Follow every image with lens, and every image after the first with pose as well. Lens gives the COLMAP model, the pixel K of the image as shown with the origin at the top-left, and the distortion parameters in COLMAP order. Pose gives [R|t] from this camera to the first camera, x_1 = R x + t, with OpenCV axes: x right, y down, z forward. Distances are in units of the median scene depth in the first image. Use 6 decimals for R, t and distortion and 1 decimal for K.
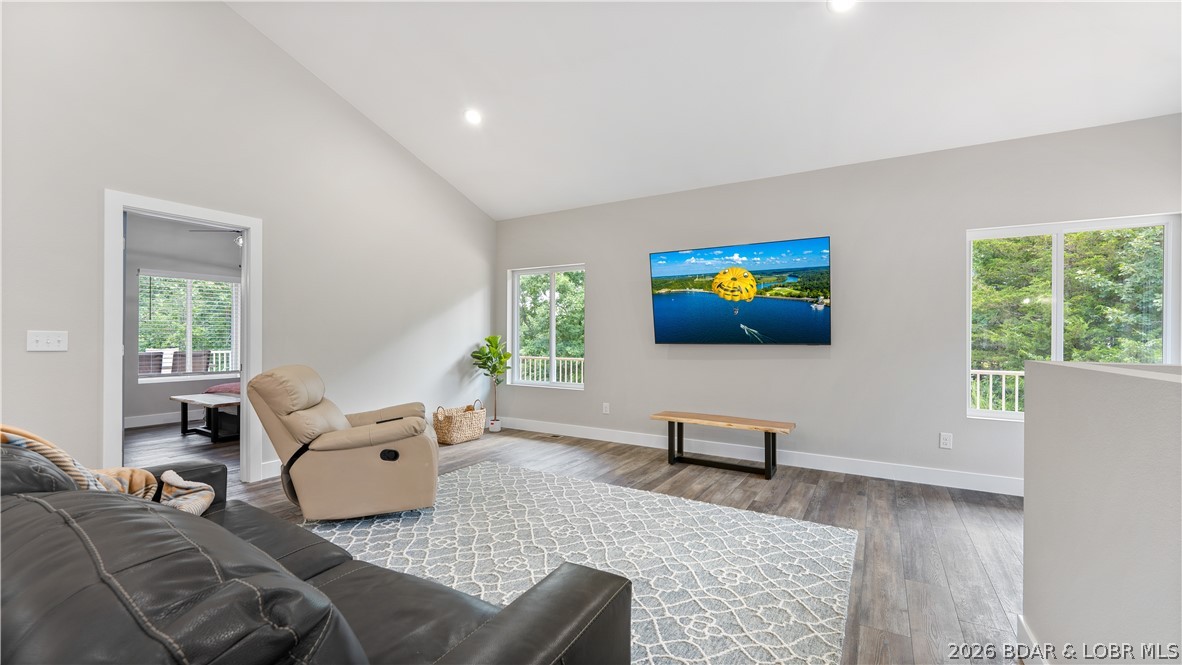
lens RADIAL K [[489.6, 0, 585.1], [0, 489.6, 331.1], [0, 0, 1]] dist [0.000745, -0.001745]
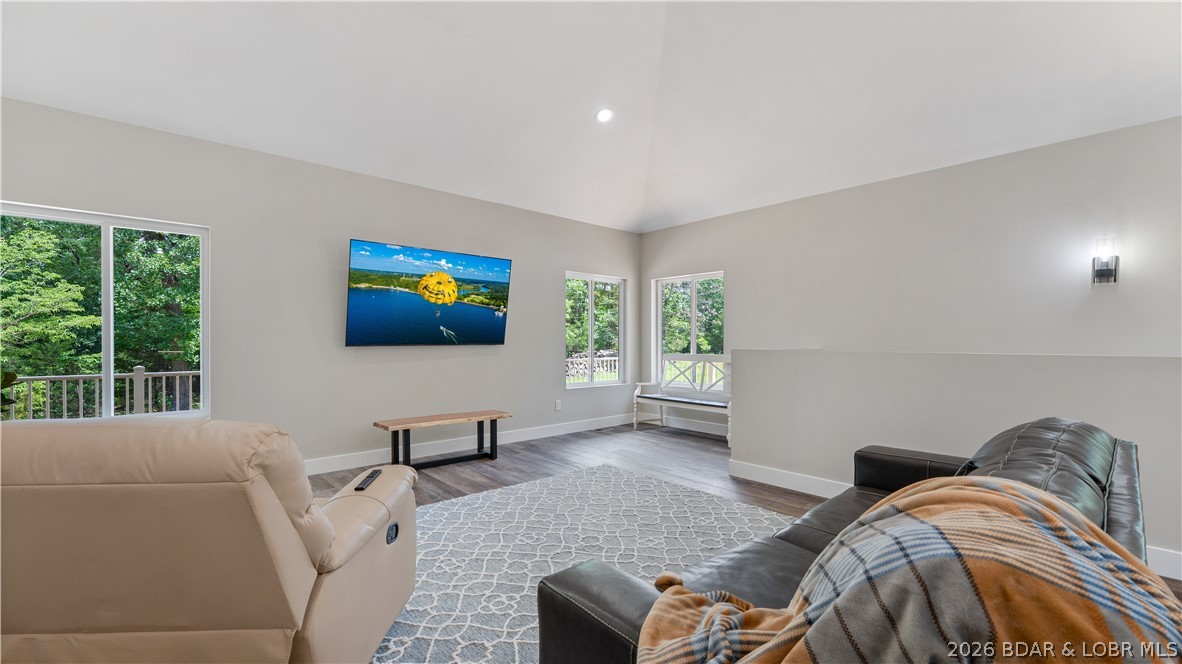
lens RADIAL K [[489.6, 0, 591.4], [0, 489.6, 328.9], [0, 0, 1]] dist [0.000745, -0.001745]
pose [[0.291305, 0.015899, 0.956498, -0.633751], [-0.010433, 0.999855, -0.013443, 0.002902], [-0.956573, -0.006063, 0.291429, 0.404550]]
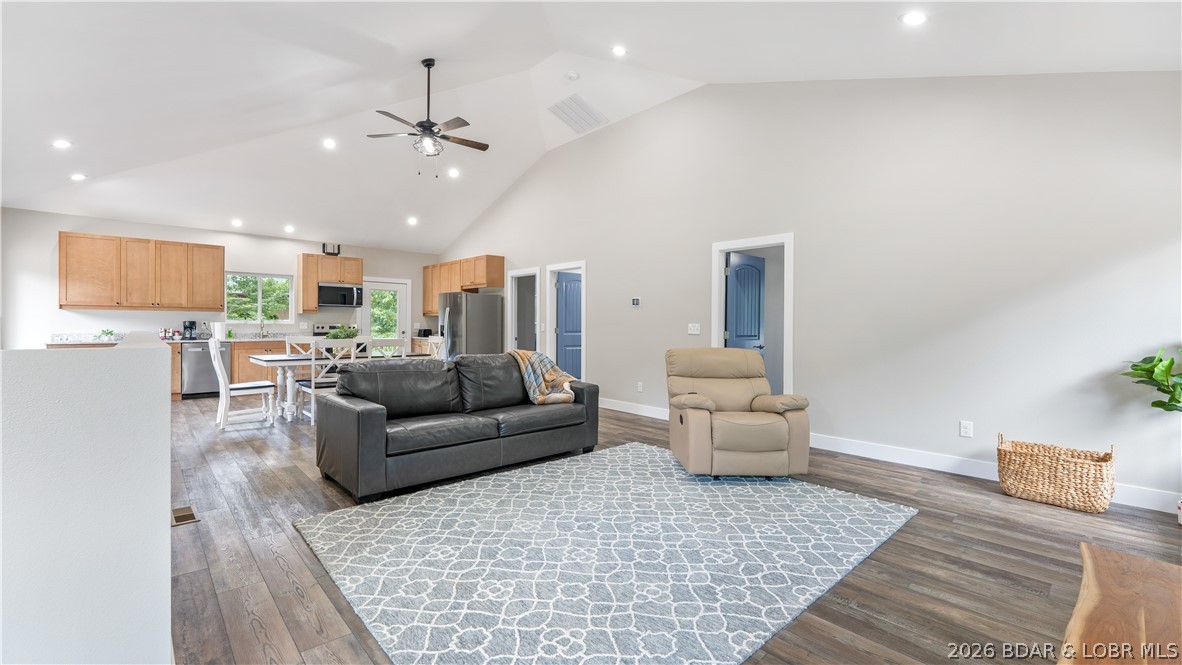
lens RADIAL K [[489.6, 0, 584.0], [0, 489.6, 328.2], [0, 0, 1]] dist [0.000745, -0.001745]
pose [[-0.288757, -0.001700, -0.957401, 0.607655], [0.002306, 0.999994, -0.002471, 0.013919], [0.957400, -0.002921, -0.288751, 0.776669]]
